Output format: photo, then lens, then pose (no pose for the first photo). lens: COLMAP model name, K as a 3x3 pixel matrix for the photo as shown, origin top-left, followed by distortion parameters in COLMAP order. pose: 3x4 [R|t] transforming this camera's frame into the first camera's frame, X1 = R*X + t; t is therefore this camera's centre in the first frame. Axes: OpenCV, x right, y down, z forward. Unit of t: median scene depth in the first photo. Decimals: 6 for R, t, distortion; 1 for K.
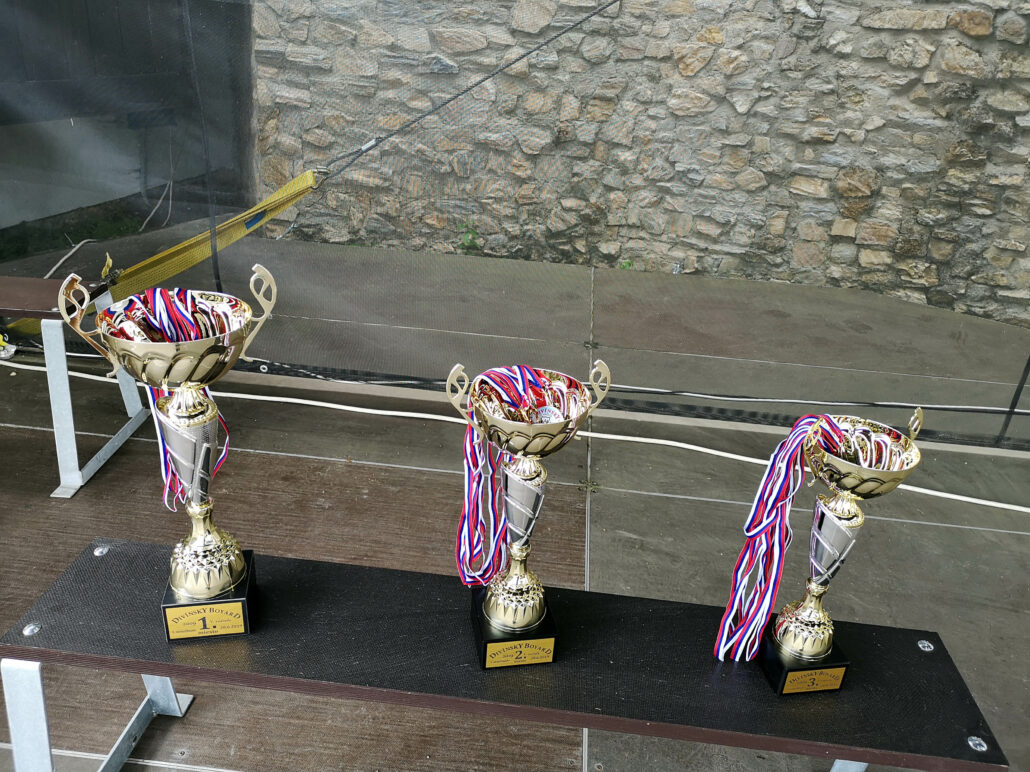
lens RADIAL K [[800.9, 0, 515.5], [0, 800.9, 388.0], [0, 0, 1]] dist [0.010143, -0.030092]
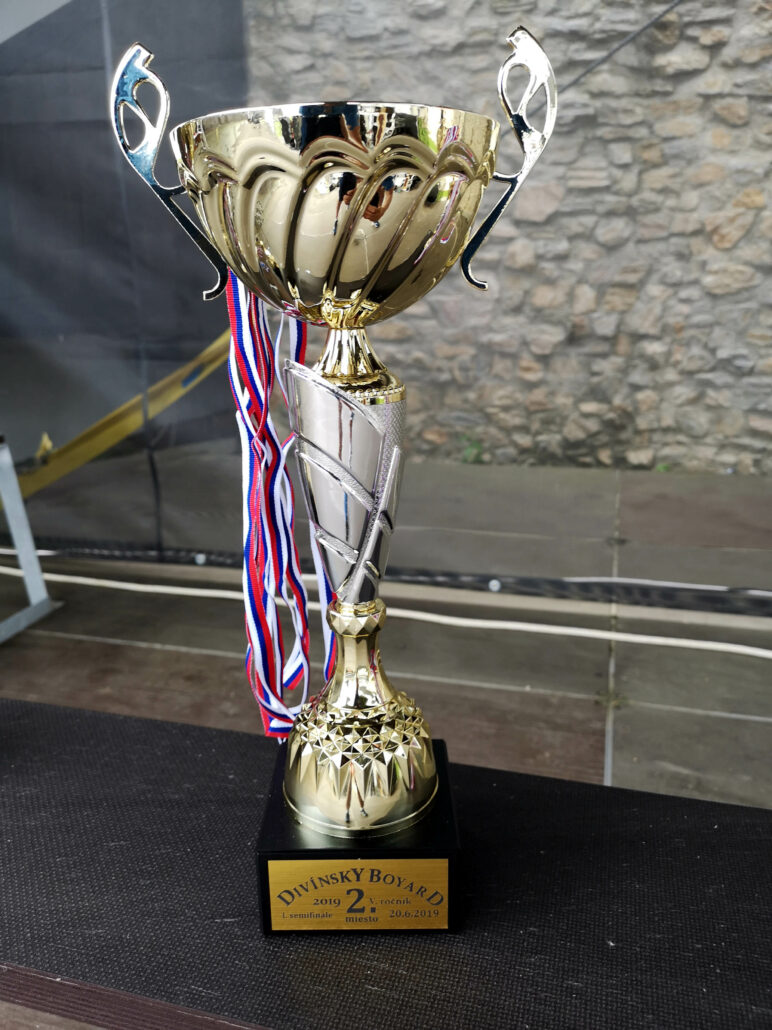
lens RADIAL K [[800.9, 0, 385.6], [0, 800.9, 513.3], [0, 0, 1]] dist [0.010143, -0.030092]
pose [[0.978583, -0.027410, -0.204019, 0.027142], [-0.014713, 0.979248, -0.202129, 0.061298], [0.205326, 0.200802, 0.957873, 0.160524]]
